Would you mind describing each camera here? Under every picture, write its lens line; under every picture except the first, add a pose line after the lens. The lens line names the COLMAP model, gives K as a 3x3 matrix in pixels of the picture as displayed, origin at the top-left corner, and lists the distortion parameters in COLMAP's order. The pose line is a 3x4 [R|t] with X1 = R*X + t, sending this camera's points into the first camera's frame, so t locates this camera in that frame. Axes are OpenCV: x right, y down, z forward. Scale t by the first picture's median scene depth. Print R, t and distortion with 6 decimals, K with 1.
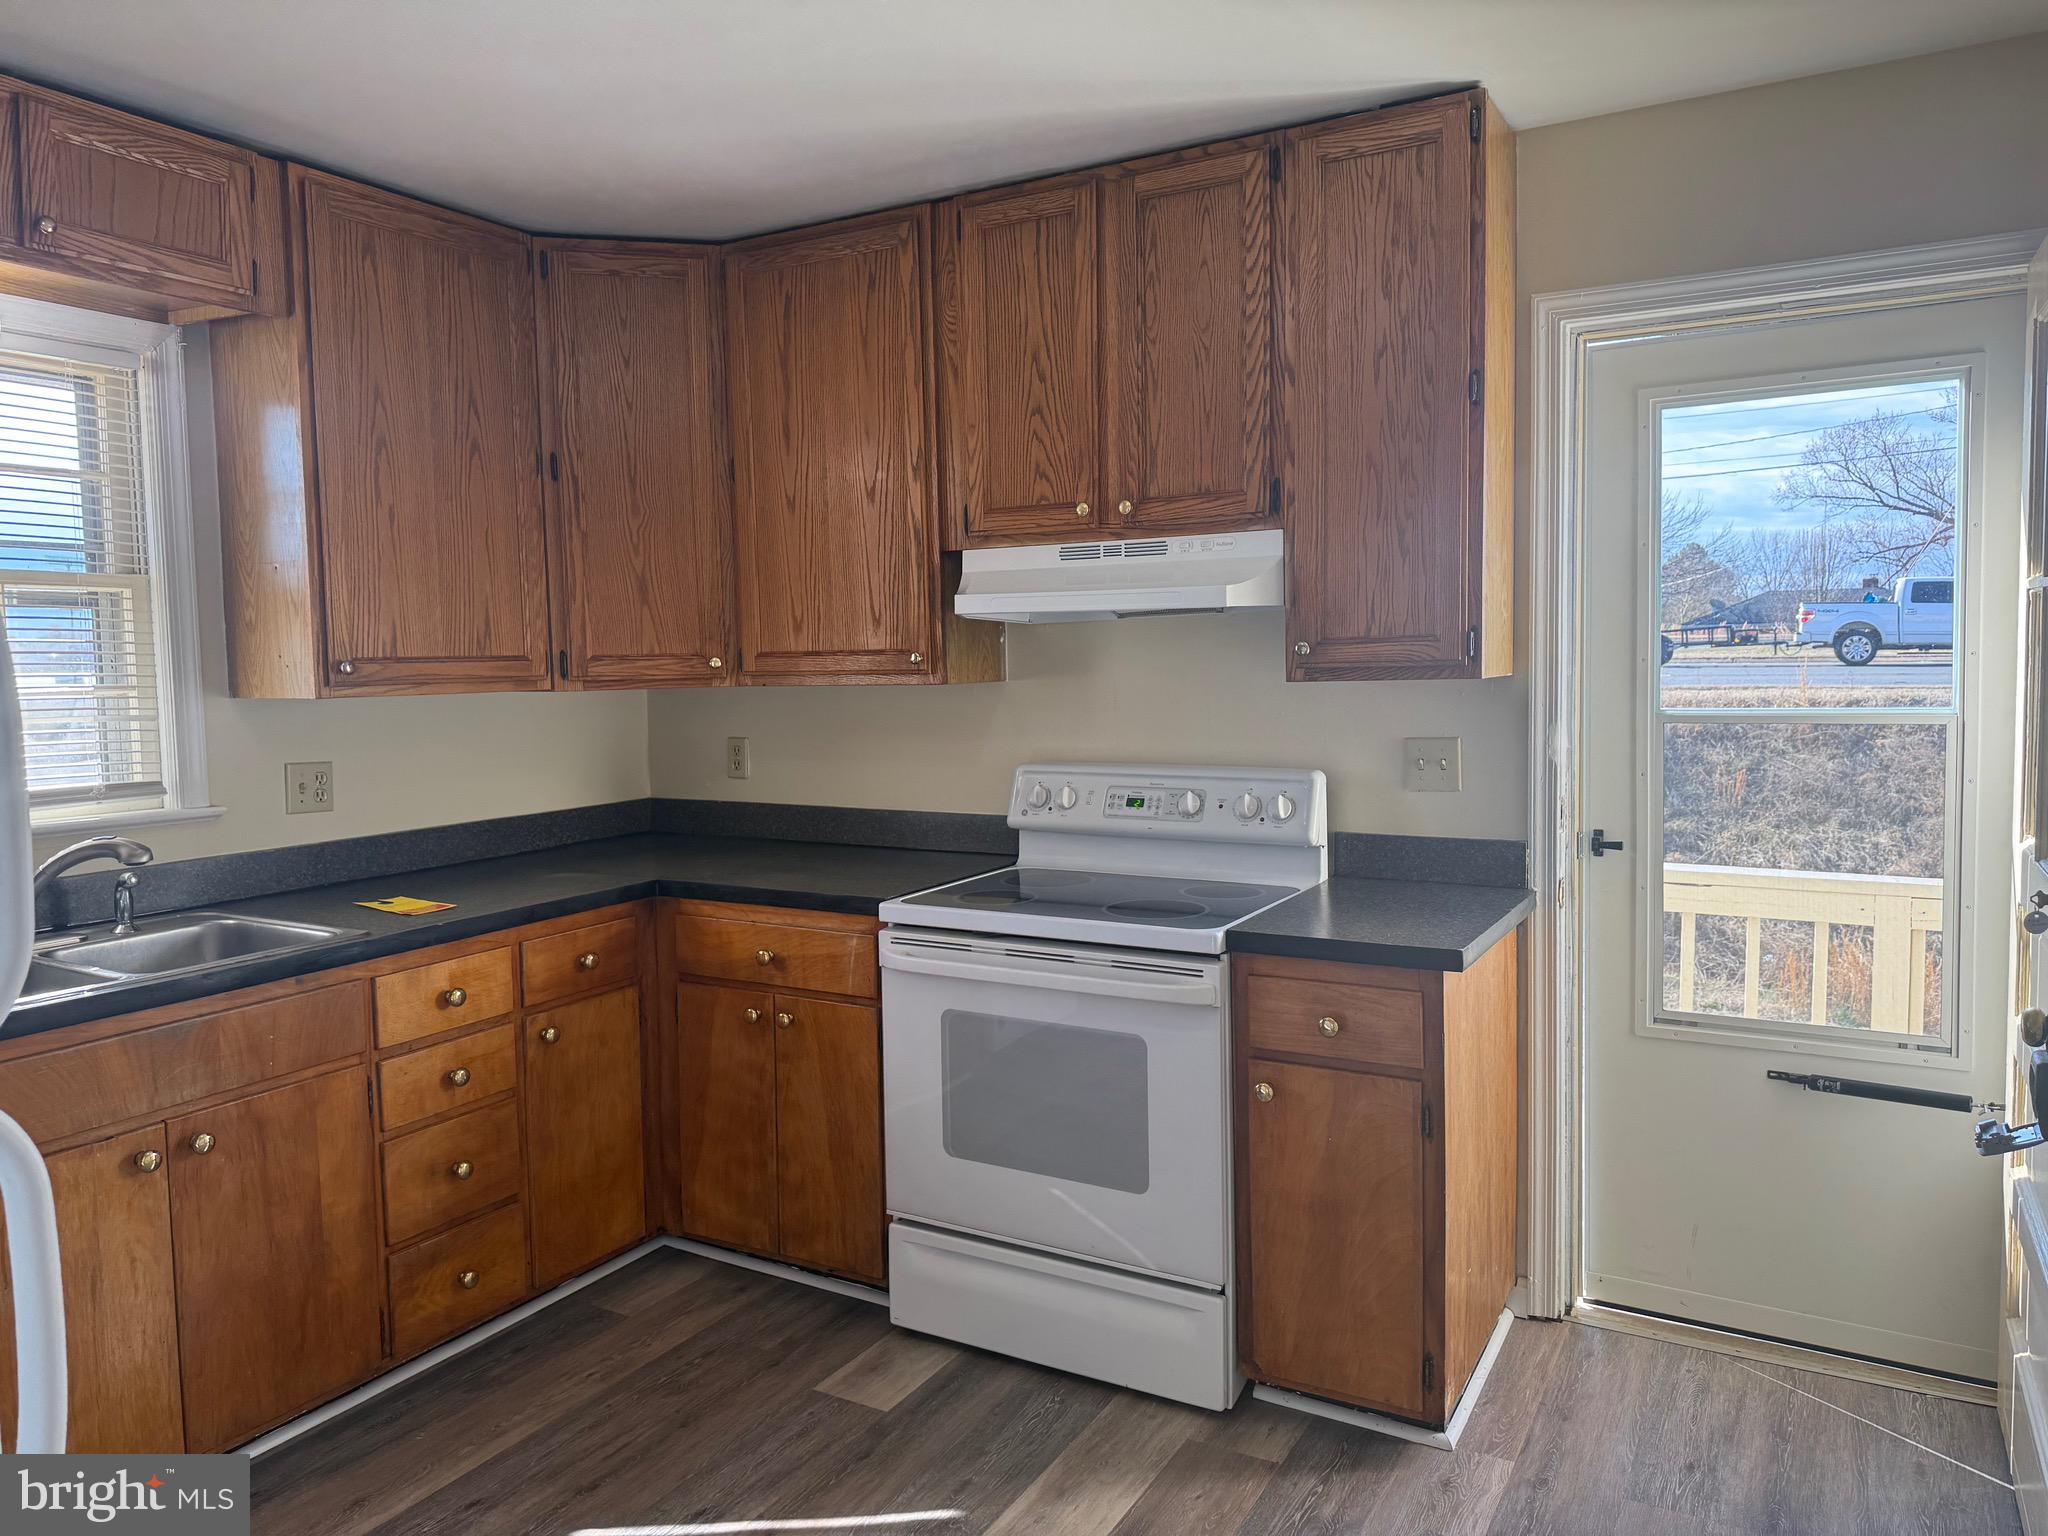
lens RADIAL K [[1437.2, 0, 1024.0], [0, 1437.2, 768.0], [0, 0, 1]] dist [0.126402, -0.191786]
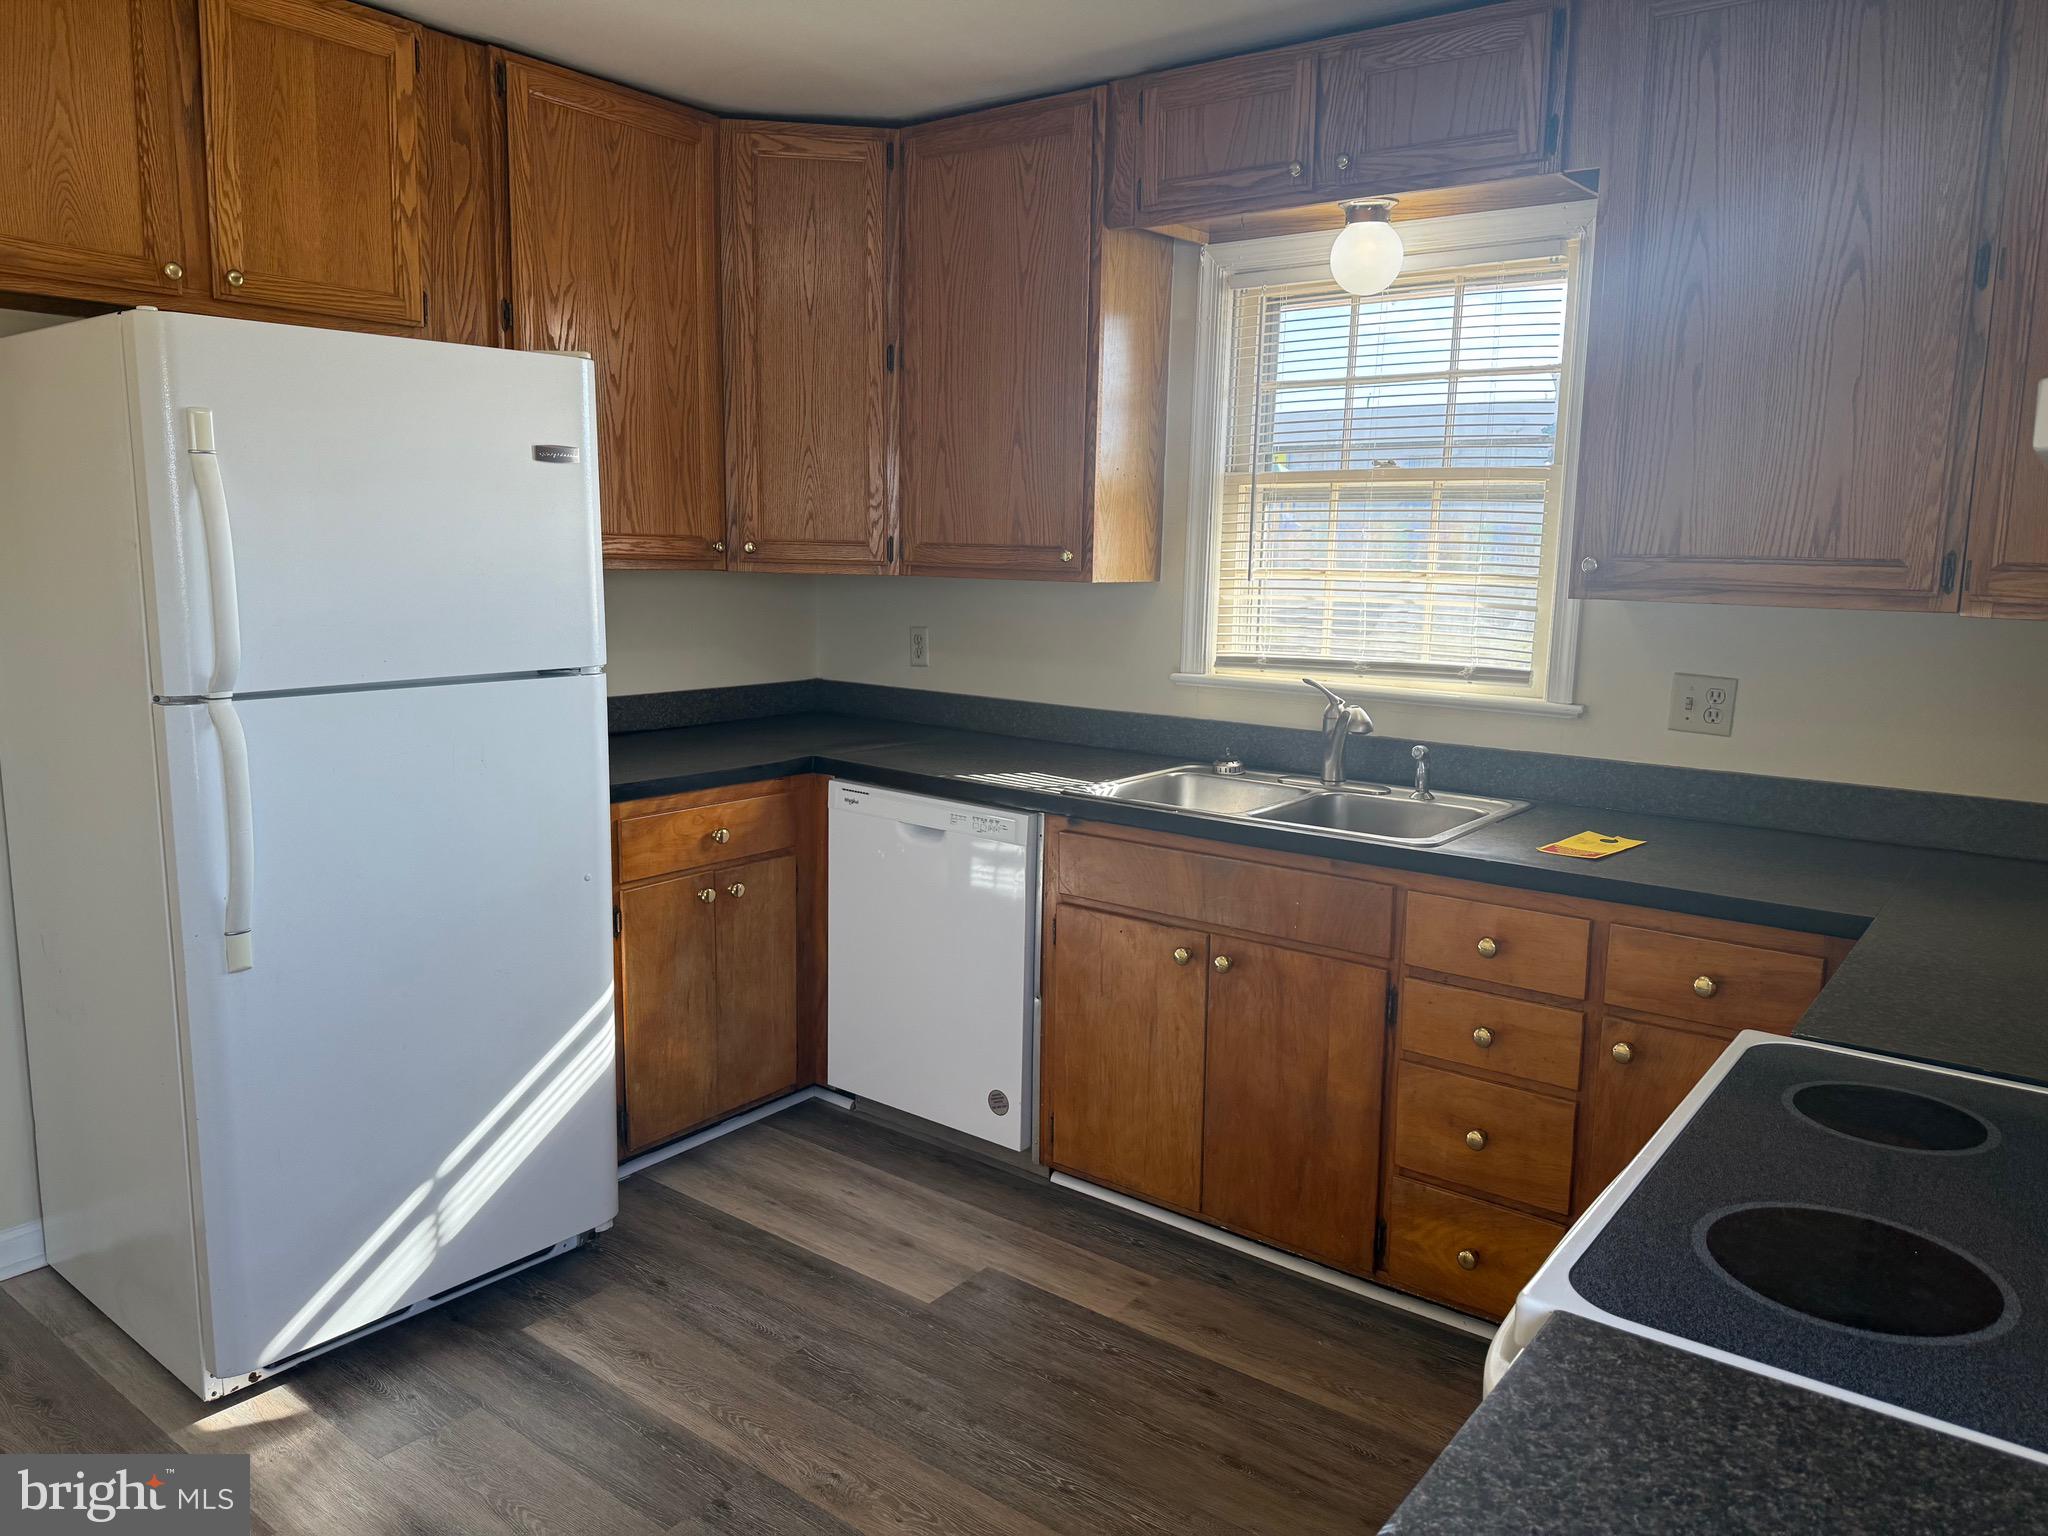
lens RADIAL K [[1454.4, 0, 1020.6], [0, 1454.4, 762.3], [0, 0, 1]] dist [0.181695, -0.247799]
pose [[-0.137965, 0.169415, -0.975840, 0.471014], [-0.092072, 0.978802, 0.182946, -0.083875], [0.986148, 0.115087, -0.119442, 0.769269]]
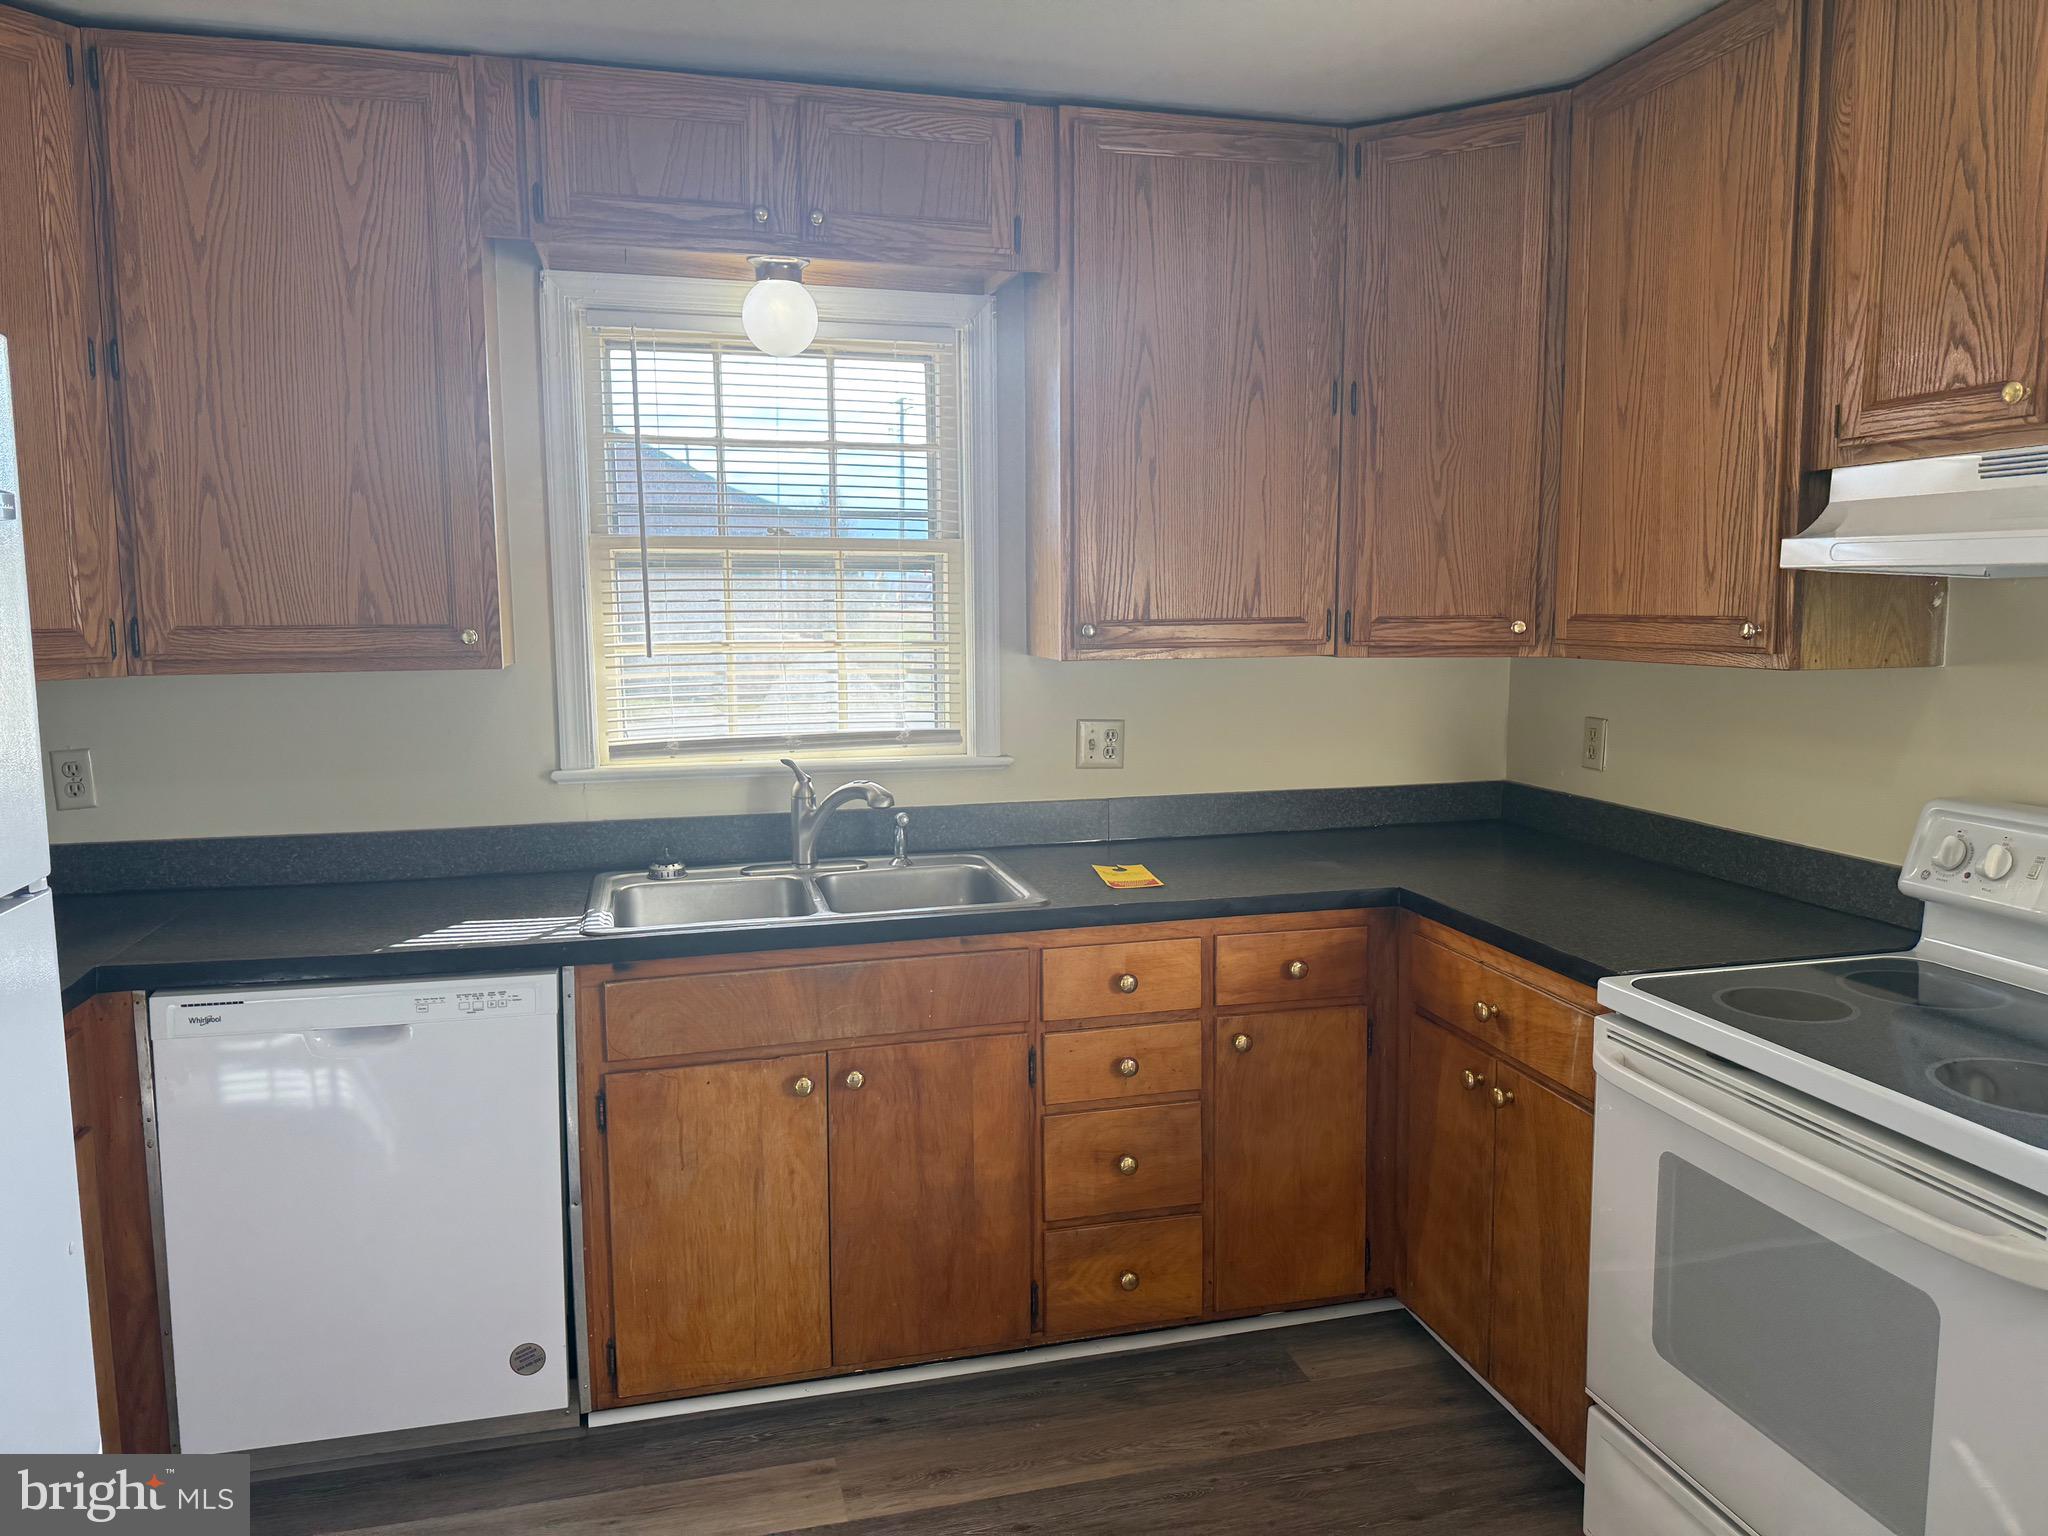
lens RADIAL K [[1437.2, 0, 1024.0], [0, 1437.2, 768.0], [0, 0, 1]] dist [0.126402, -0.191786]
pose [[0.698334, 0.096904, -0.709182, 0.200903], [-0.061827, 0.995256, 0.075113, -0.045171], [0.713096, -0.008607, 0.701013, 0.281331]]
